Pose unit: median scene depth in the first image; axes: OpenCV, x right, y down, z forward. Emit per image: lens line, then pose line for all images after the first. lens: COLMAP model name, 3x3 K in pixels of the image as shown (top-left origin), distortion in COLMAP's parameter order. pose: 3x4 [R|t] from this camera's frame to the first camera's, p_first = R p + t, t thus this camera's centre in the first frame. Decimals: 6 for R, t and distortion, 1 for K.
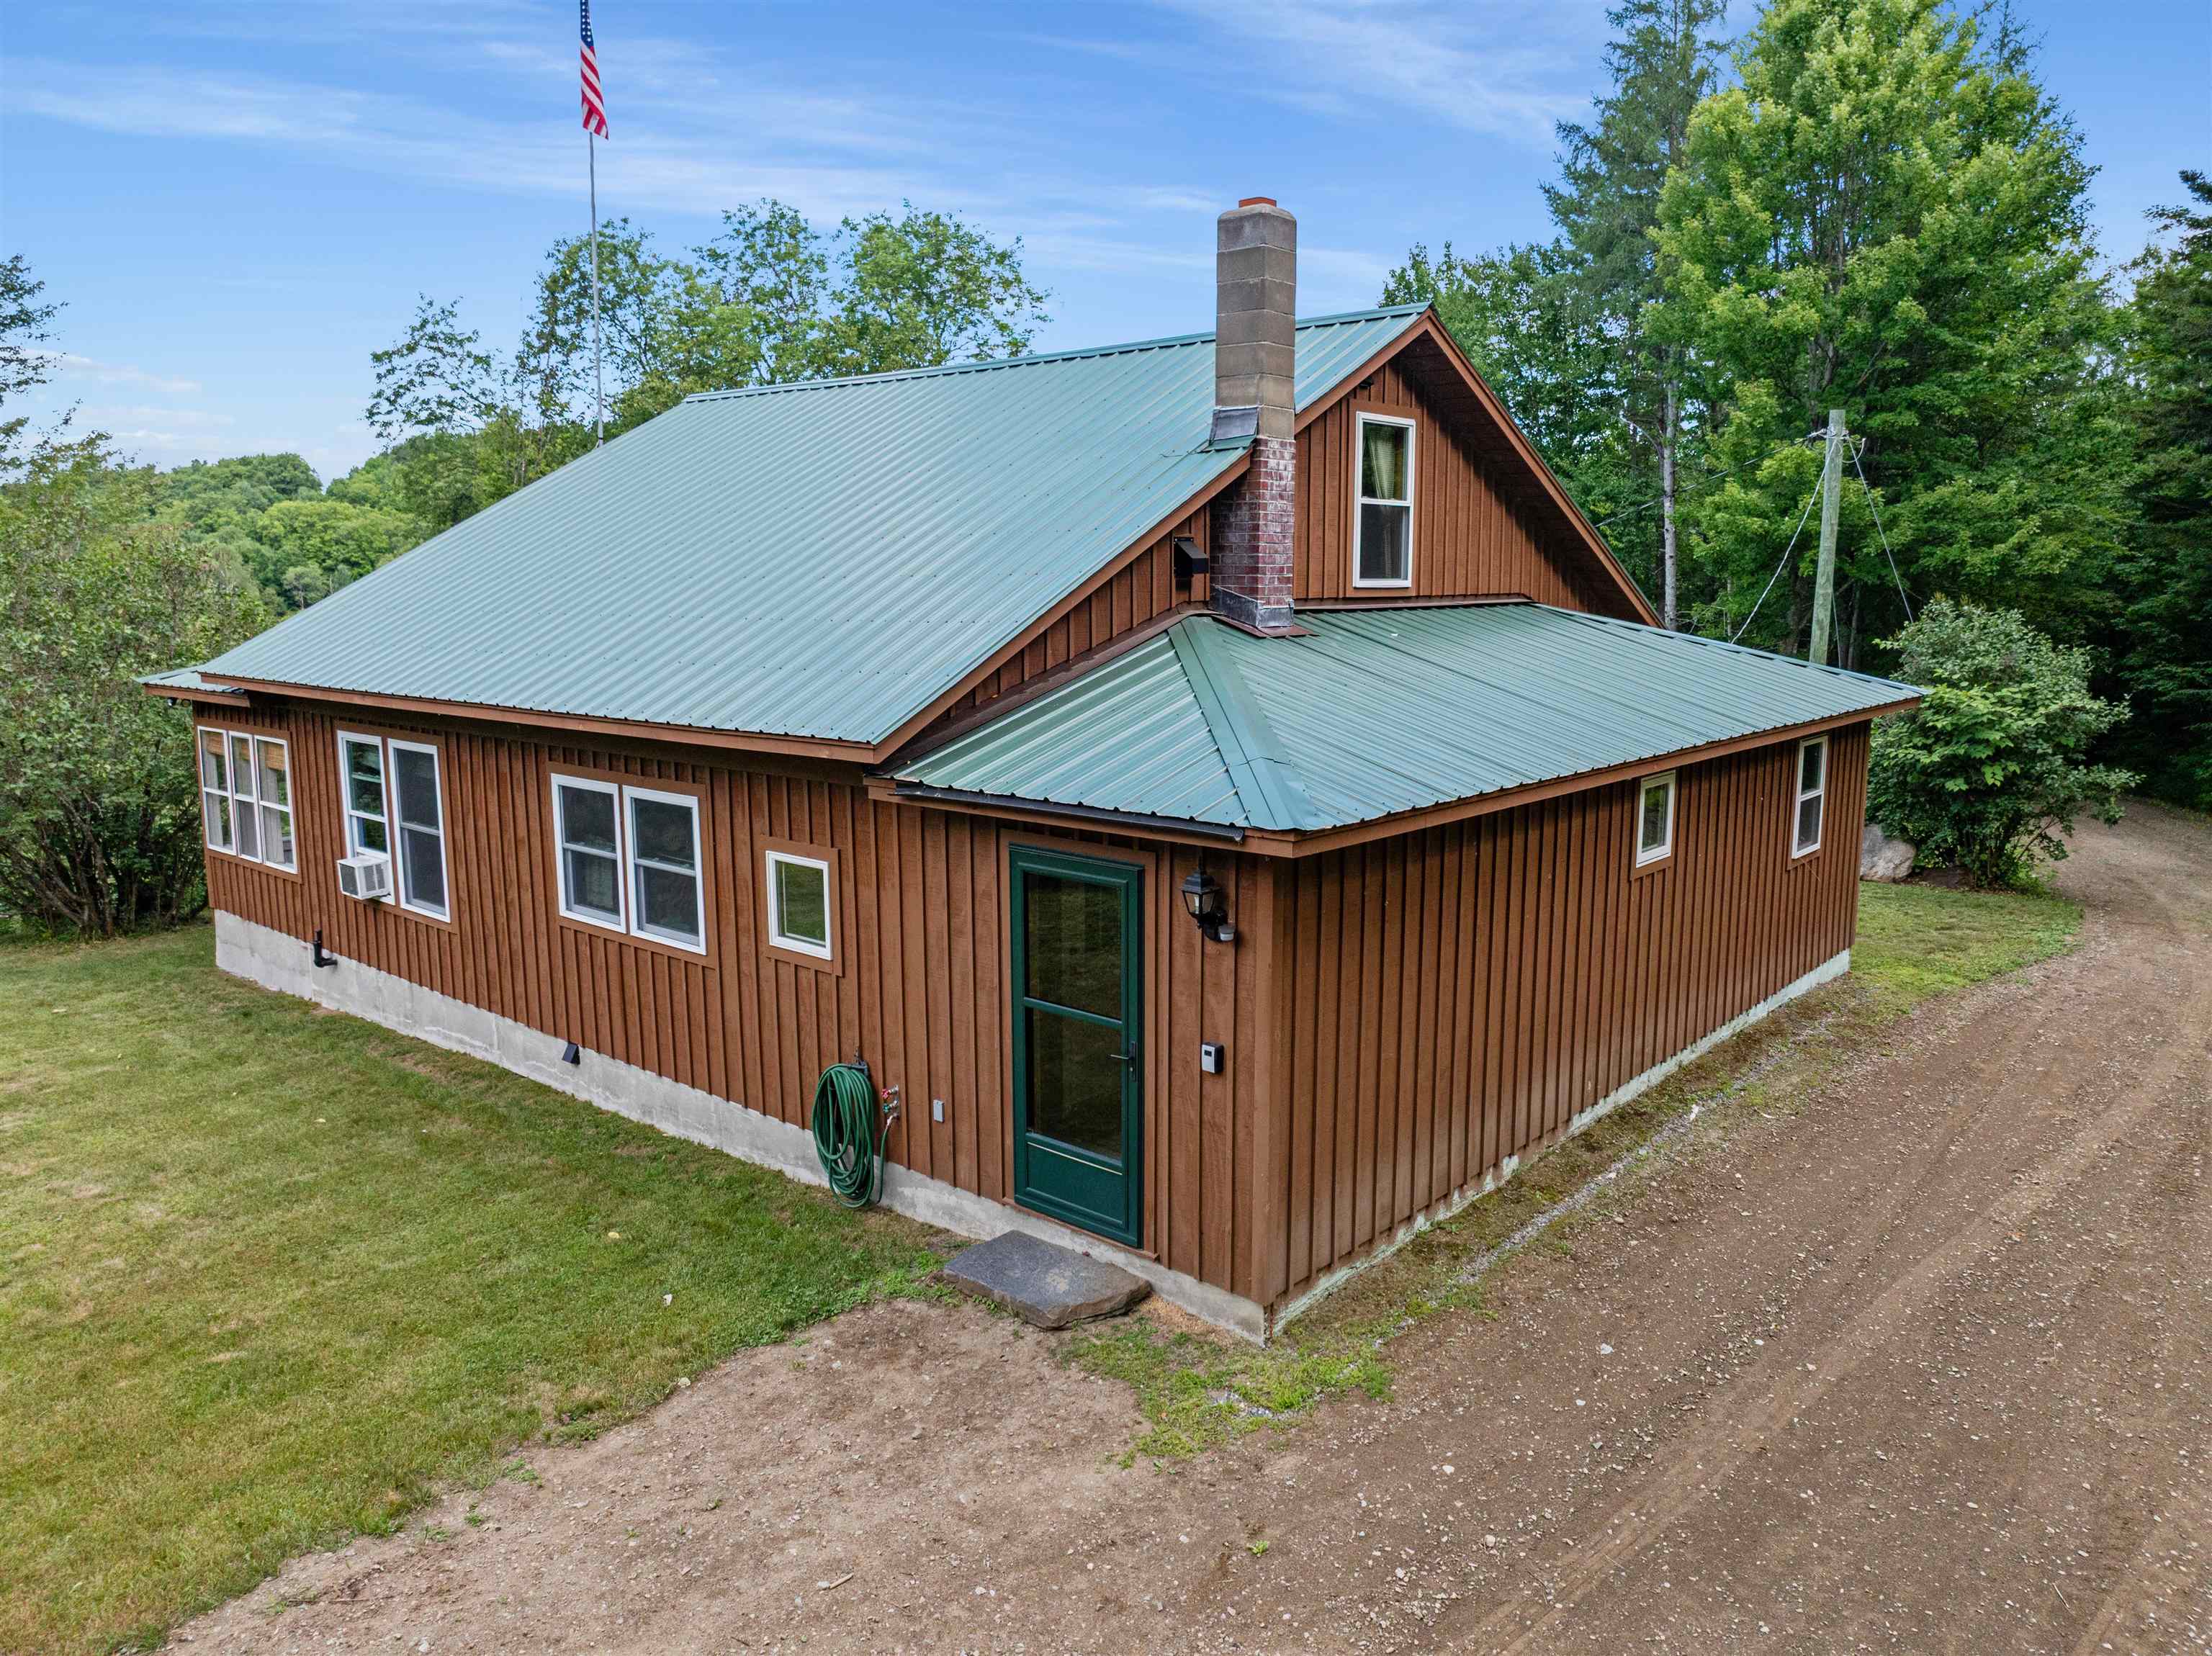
lens RADIAL K [[1551.6, 0, 1108.3], [0, 1551.6, 817.8], [0, 0, 1]] dist [-0.028312, 0.000222]
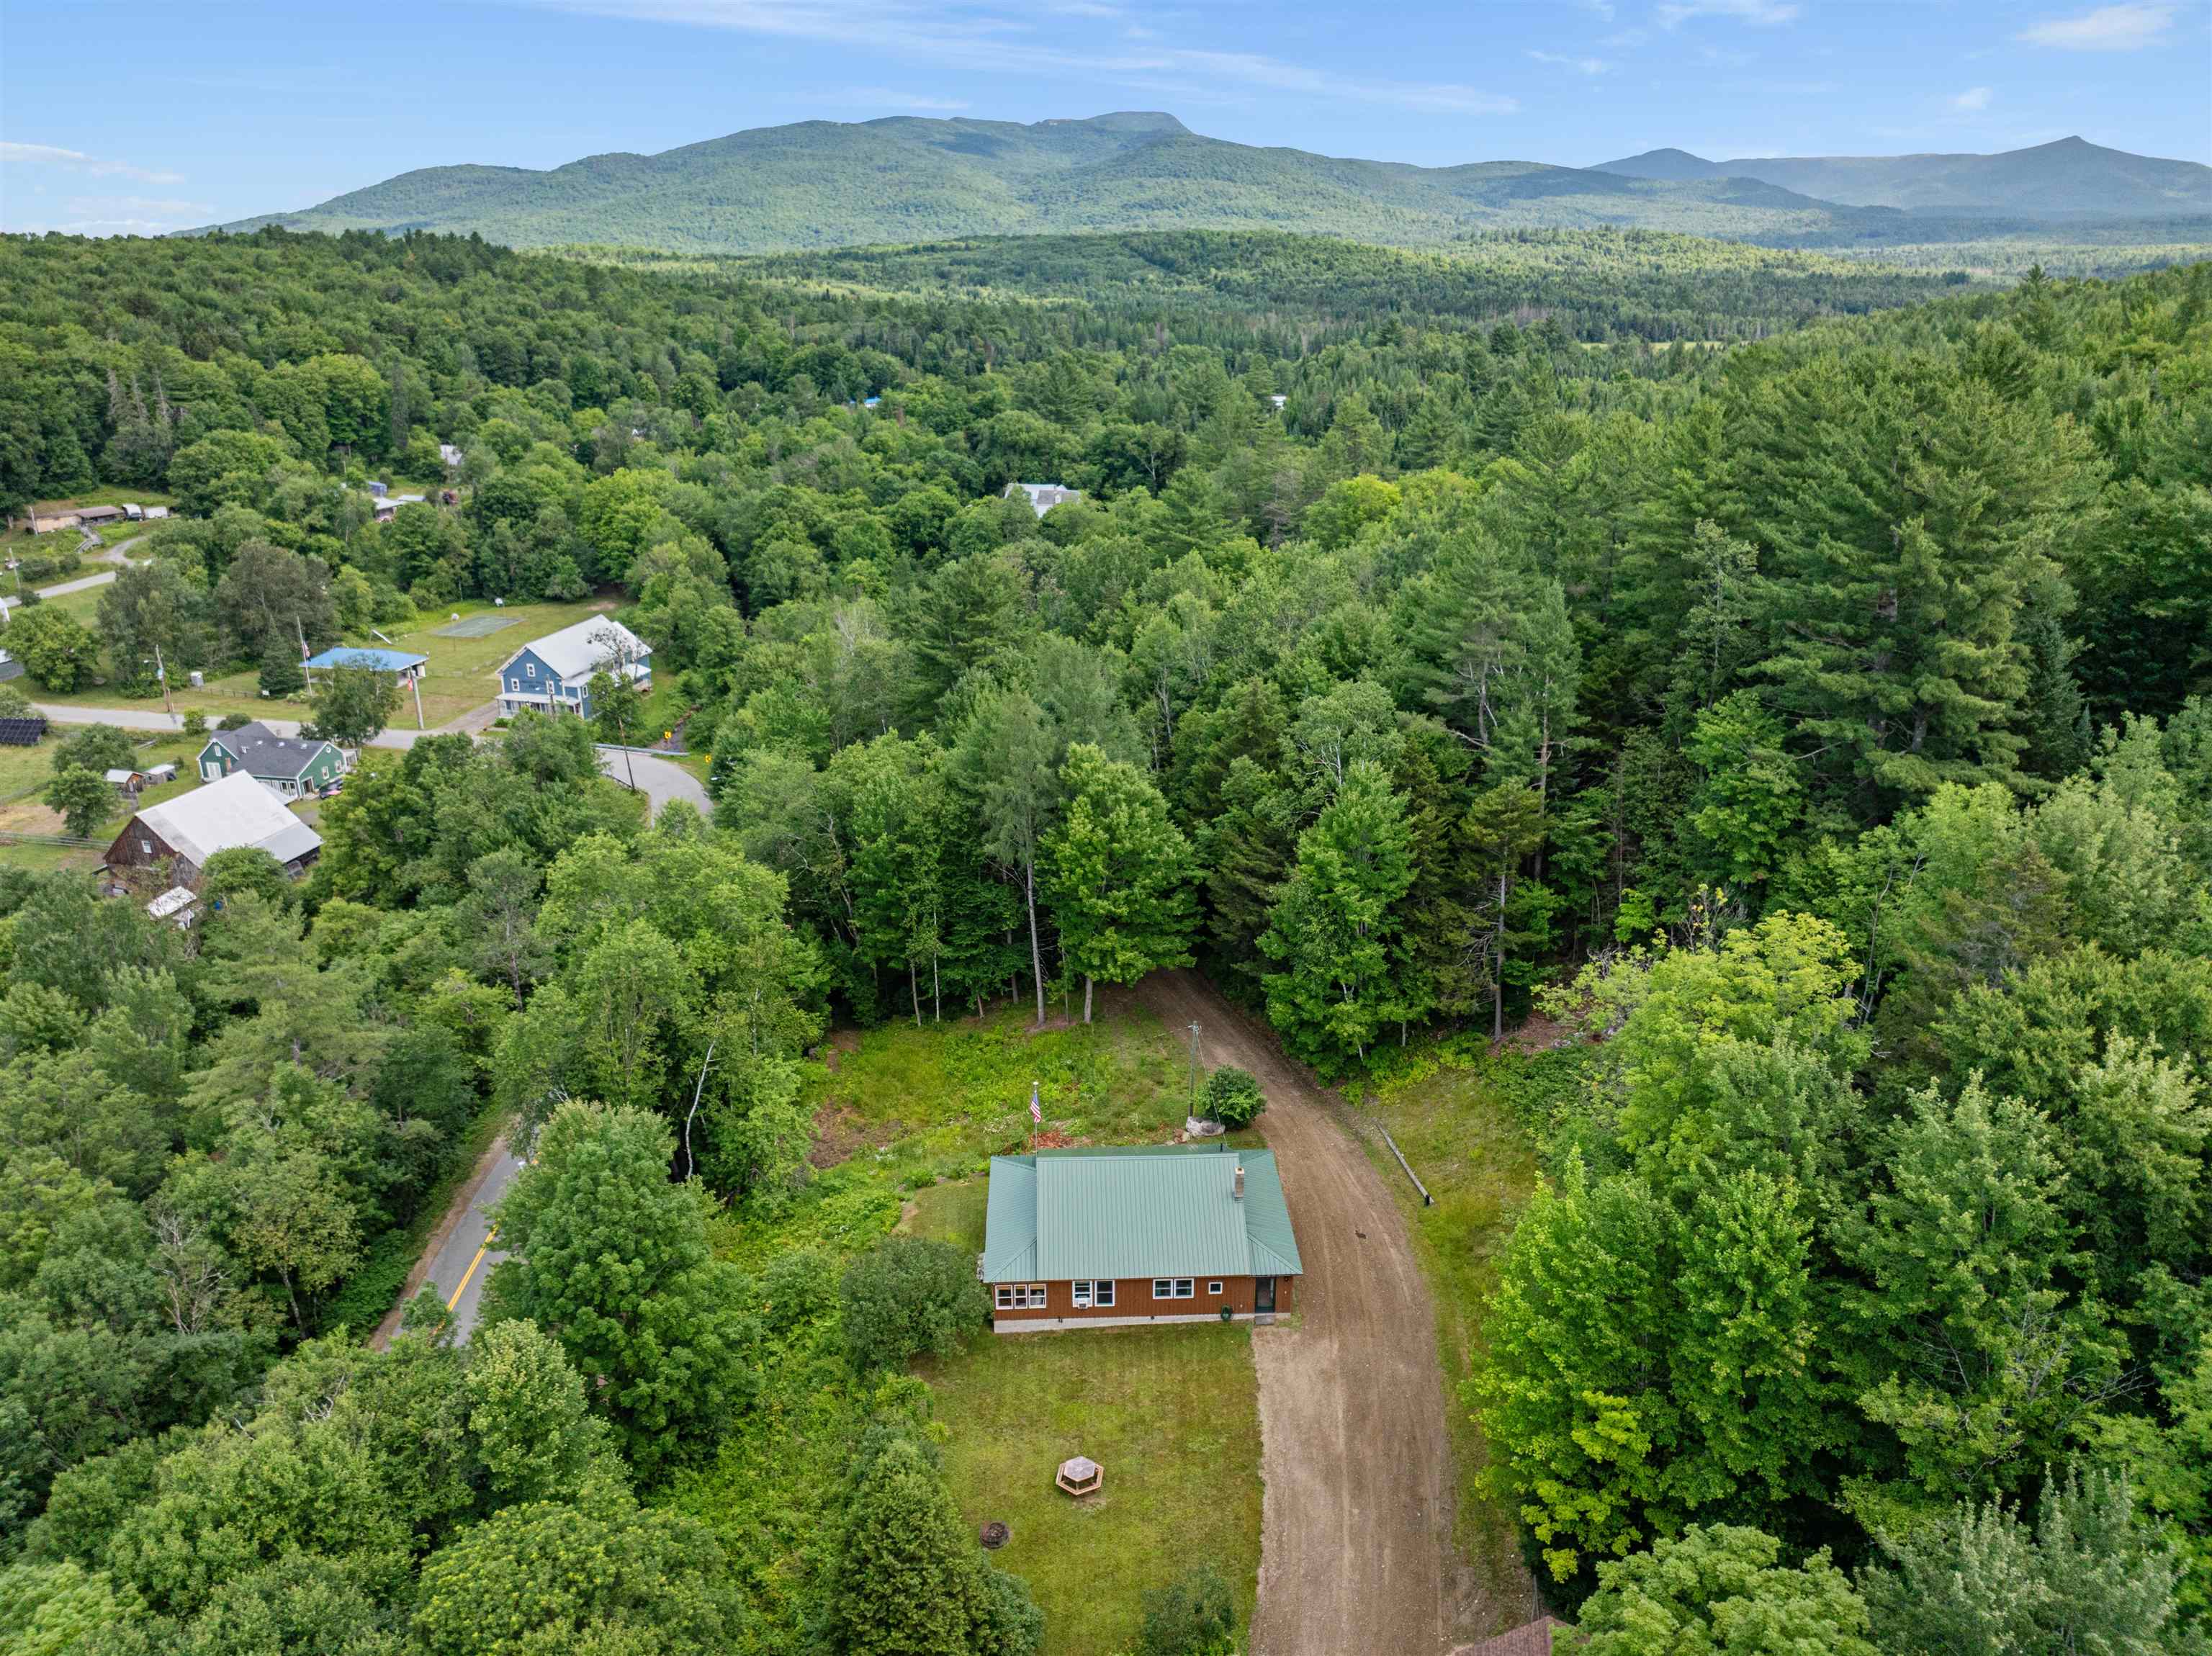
lens RADIAL K [[1551.6, 0, 1104.1], [0, 1551.6, 826.5], [0, 0, 1]] dist [-0.028312, 0.000222]
pose [[0.725987, -0.224574, 0.650007, -4.170306], [0.111248, 0.971080, 0.211251, -3.157012], [-0.678651, -0.081053, 0.729975, -3.289060]]
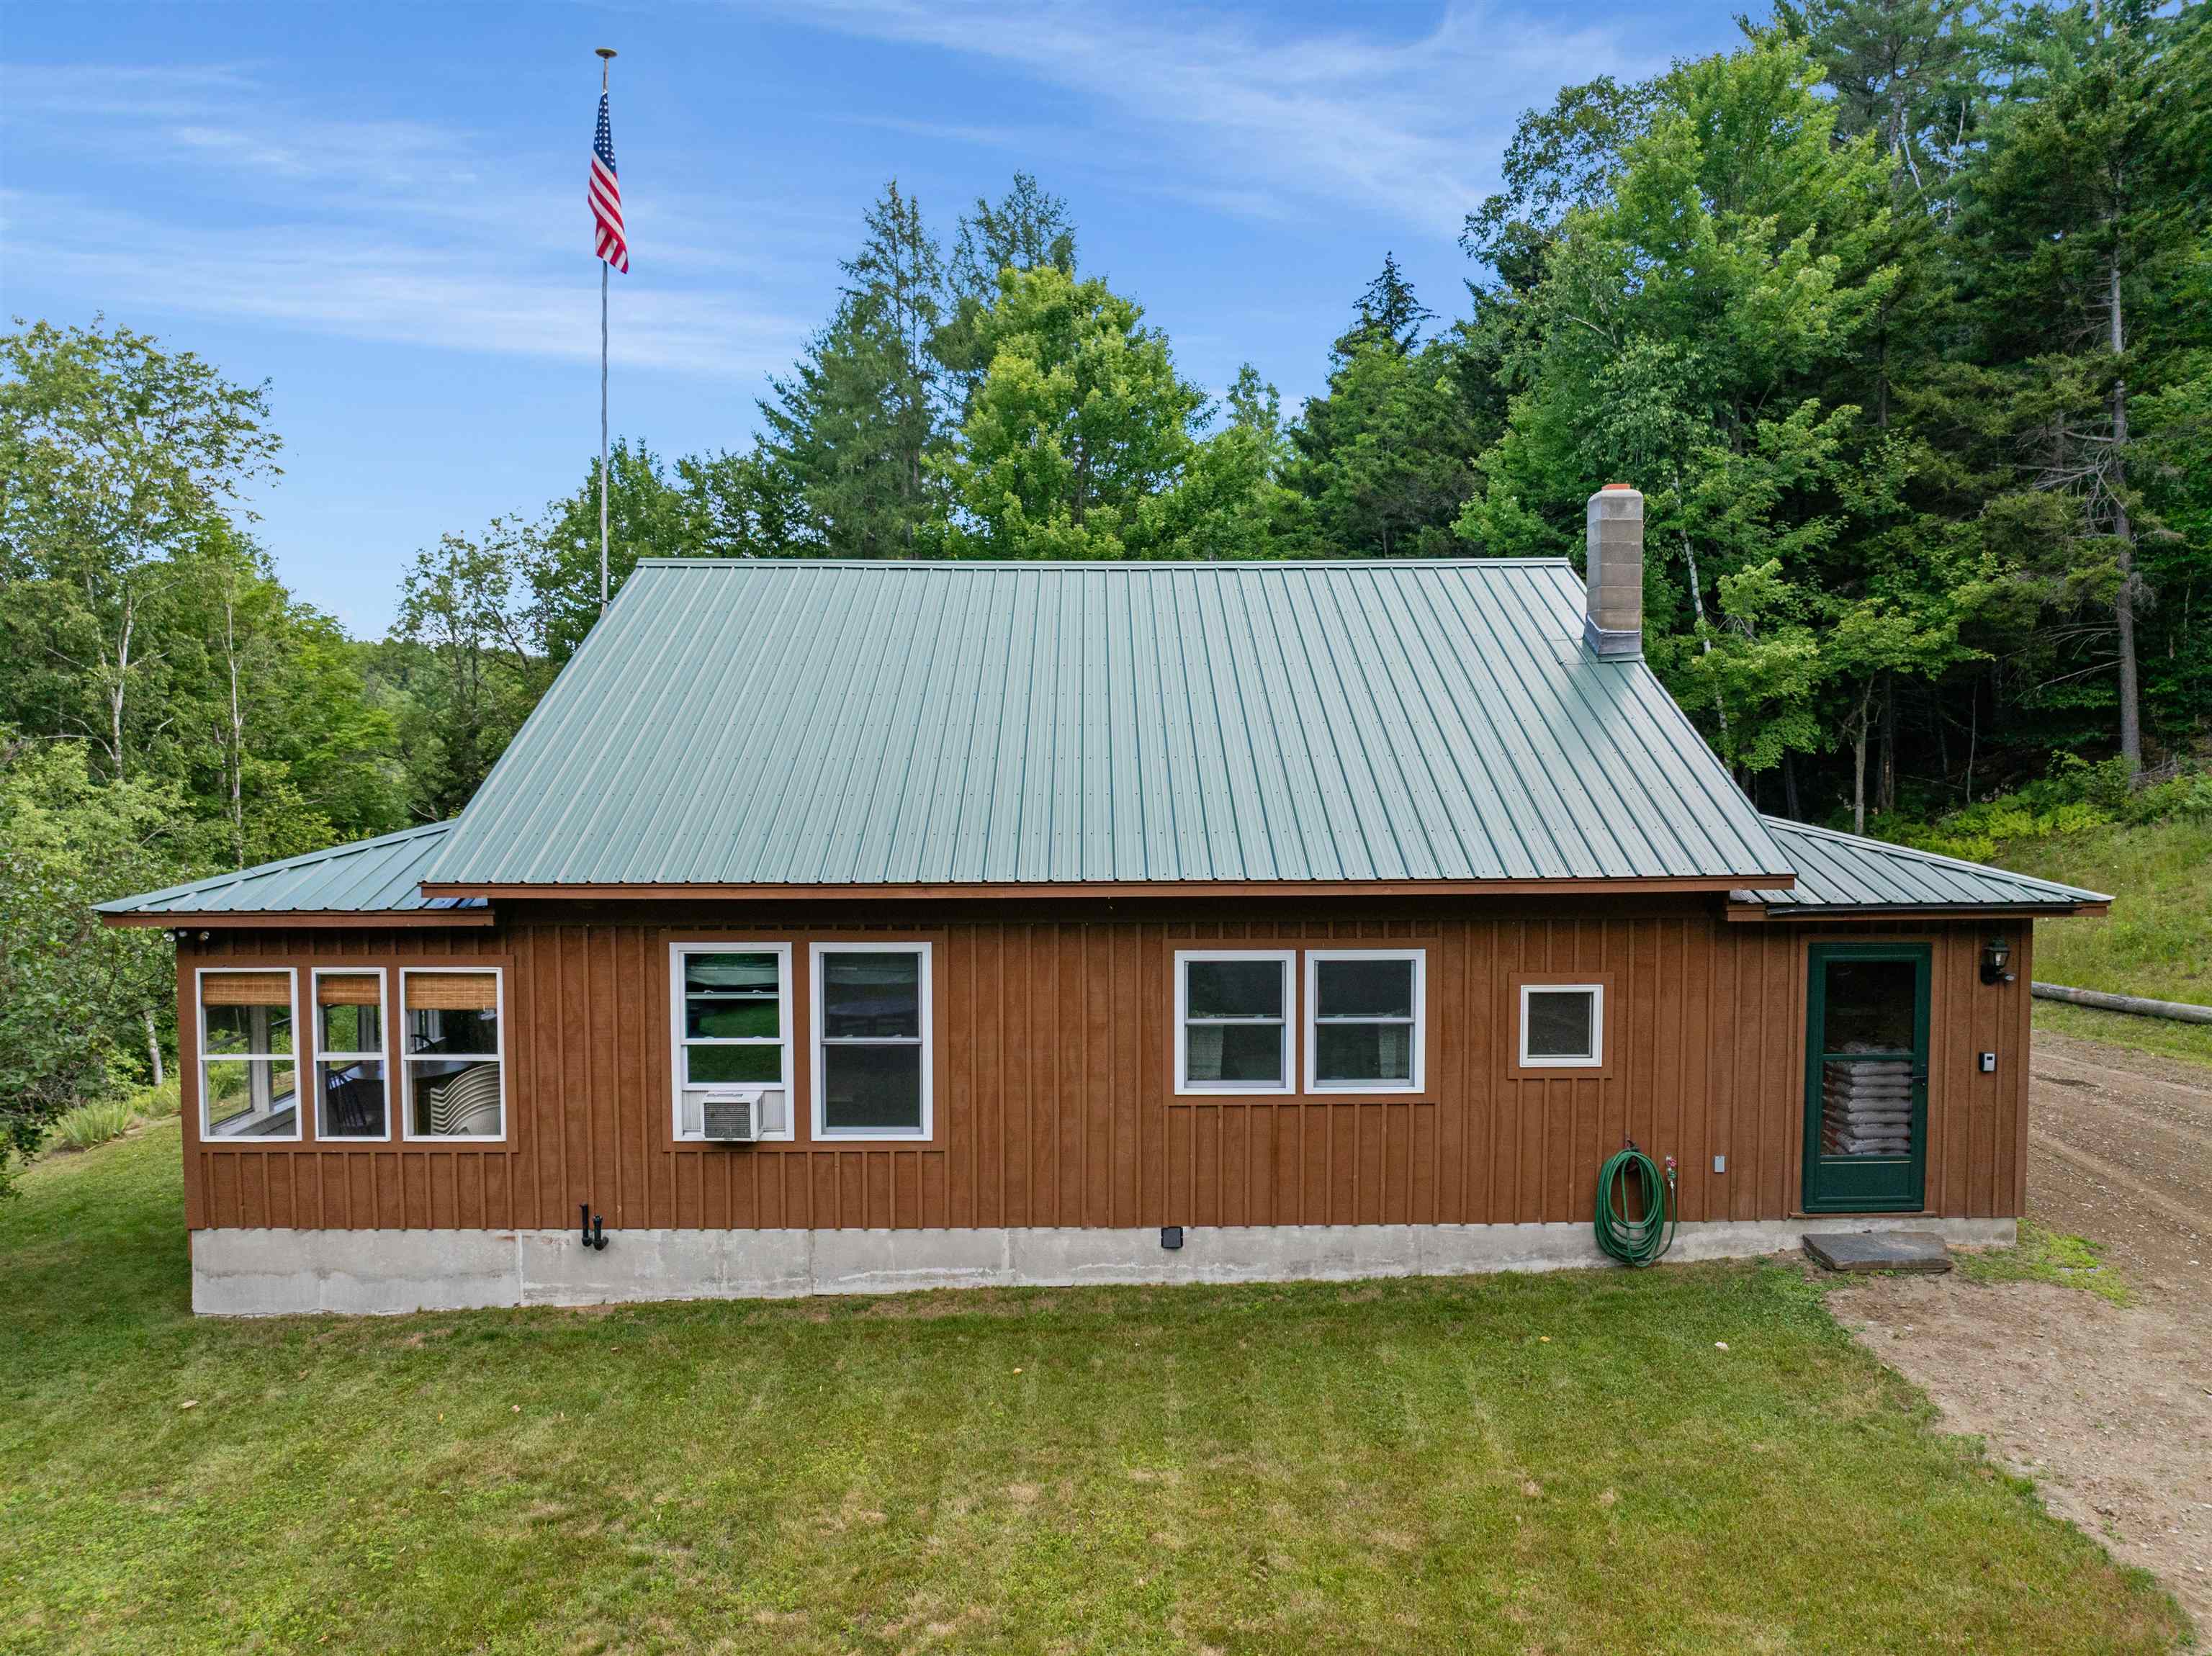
lens RADIAL K [[1551.6, 0, 1111.7], [0, 1551.6, 836.3], [0, 0, 1]] dist [-0.028312, 0.000222]
pose [[0.741792, -0.035150, 0.669709, -1.061001], [0.107161, 0.992007, -0.066630, -0.039784], [-0.662013, 0.121192, 0.739629, 0.280440]]
